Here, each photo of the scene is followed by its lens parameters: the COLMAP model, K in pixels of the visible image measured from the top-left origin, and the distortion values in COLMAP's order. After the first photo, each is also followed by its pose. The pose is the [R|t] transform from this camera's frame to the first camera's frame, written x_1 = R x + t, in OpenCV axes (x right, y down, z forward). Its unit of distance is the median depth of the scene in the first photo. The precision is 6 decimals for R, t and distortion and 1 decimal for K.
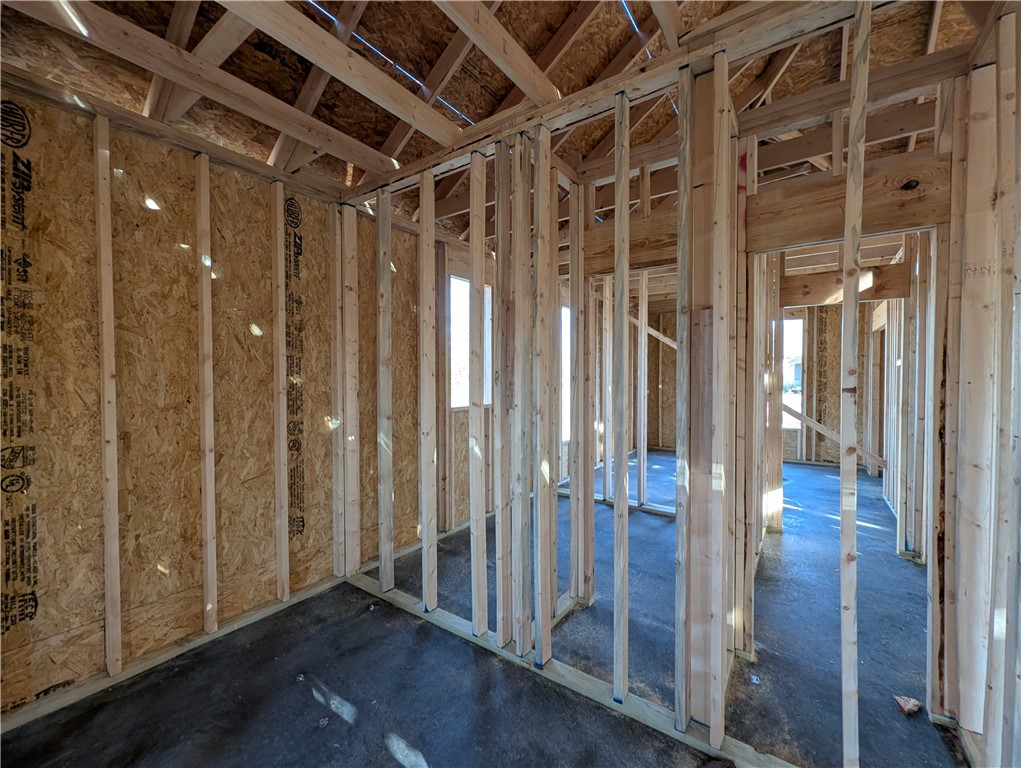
lens RADIAL K [[421.2, 0, 508.0], [0, 421.2, 382.2], [0, 0, 1]] dist [-0.000412, 0.000724]
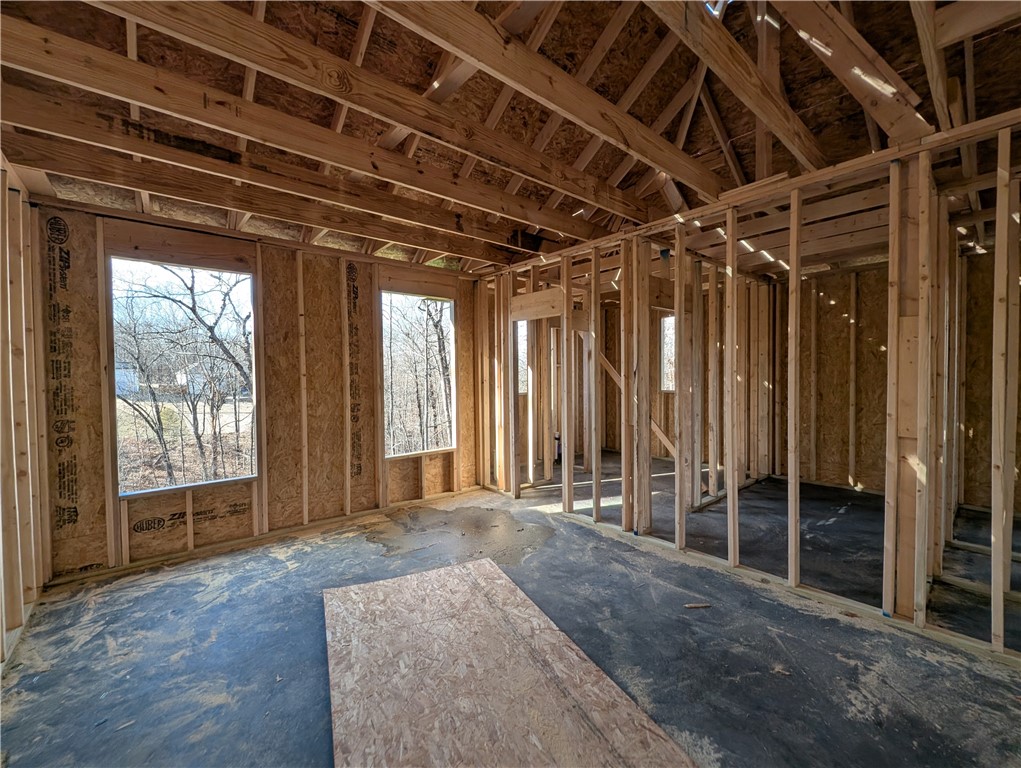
lens RADIAL K [[421.2, 0, 512.7], [0, 421.2, 380.8], [0, 0, 1]] dist [-0.000412, 0.000724]
pose [[-0.239559, 0.020306, -0.970669, 2.034375], [-0.009024, 0.999692, 0.023140, -0.000198], [0.970840, 0.014302, -0.239302, -0.233202]]
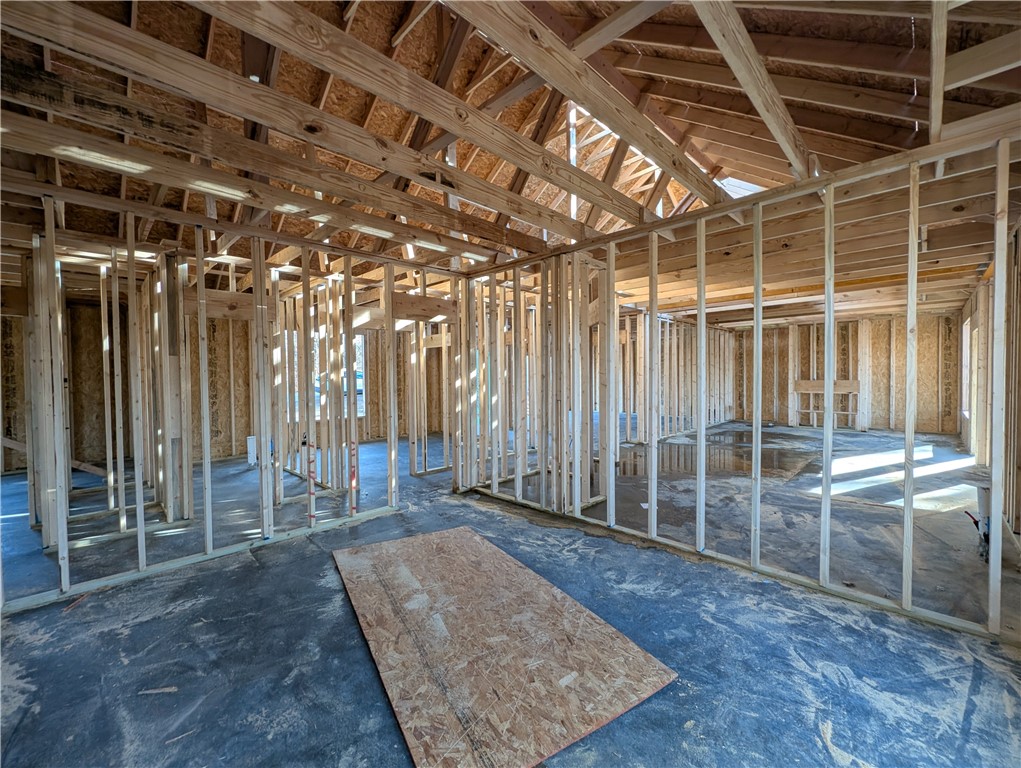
lens RADIAL K [[421.2, 0, 513.3], [0, 421.2, 382.6], [0, 0, 1]] dist [-0.000412, 0.000724]
pose [[0.157518, -0.021265, 0.987287, -0.049016], [0.031220, 0.999376, 0.016544, 0.021233], [-0.987023, 0.028217, 0.158083, -0.922466]]
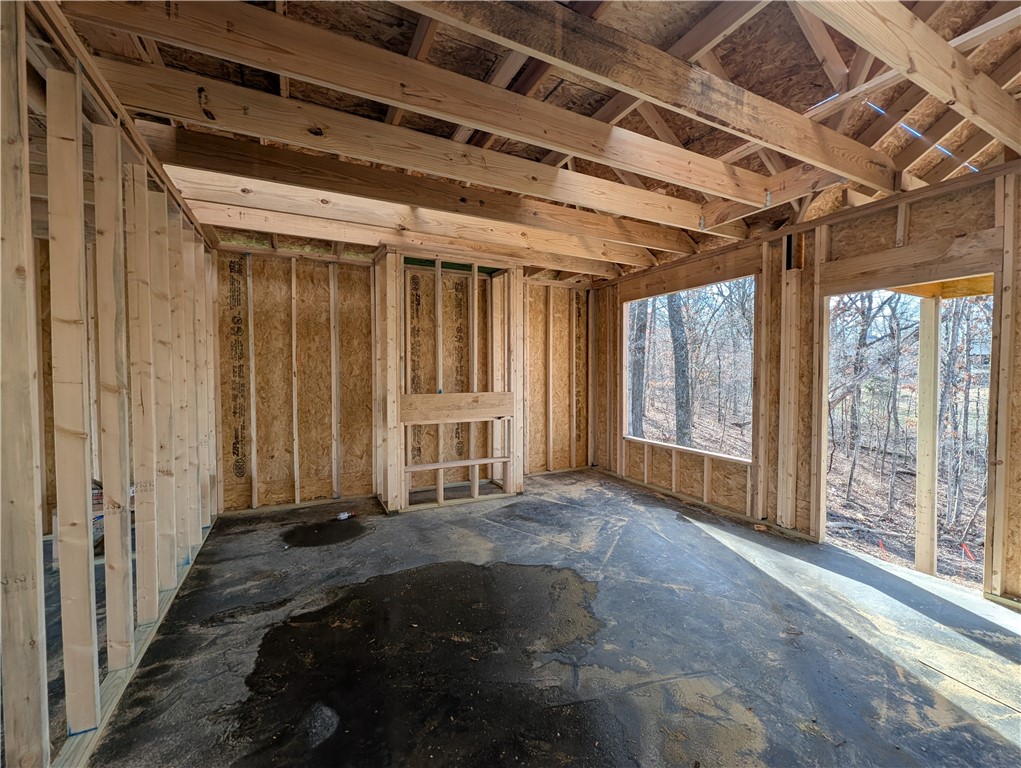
lens RADIAL K [[421.2, 0, 511.7], [0, 421.2, 382.4], [0, 0, 1]] dist [-0.000412, 0.000724]
pose [[-0.883683, -0.010259, 0.467974, 3.978102], [0.010768, 0.999050, 0.042234, 0.045570], [-0.467963, 0.042361, -0.882732, -1.907948]]
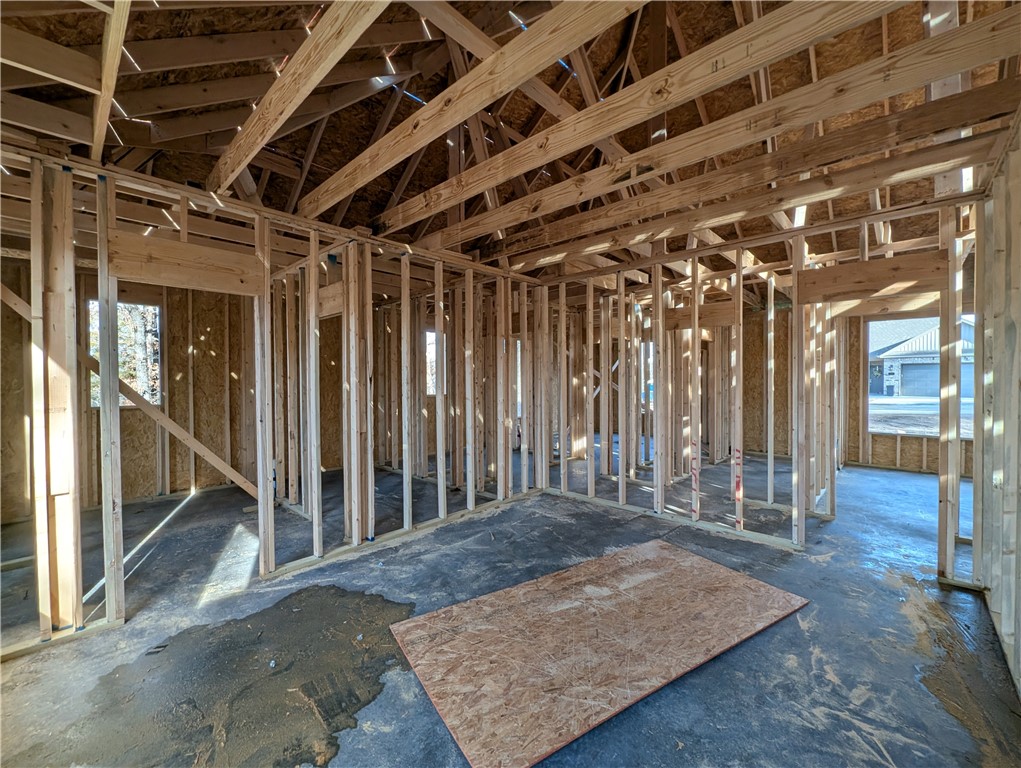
lens RADIAL K [[421.2, 0, 507.5], [0, 421.2, 383.5], [0, 0, 1]] dist [-0.000412, 0.000724]
pose [[0.990694, -0.002469, -0.136086, 1.034414], [0.001423, 0.999969, -0.007785, 0.034818], [0.136101, 0.007518, 0.990666, -1.797026]]
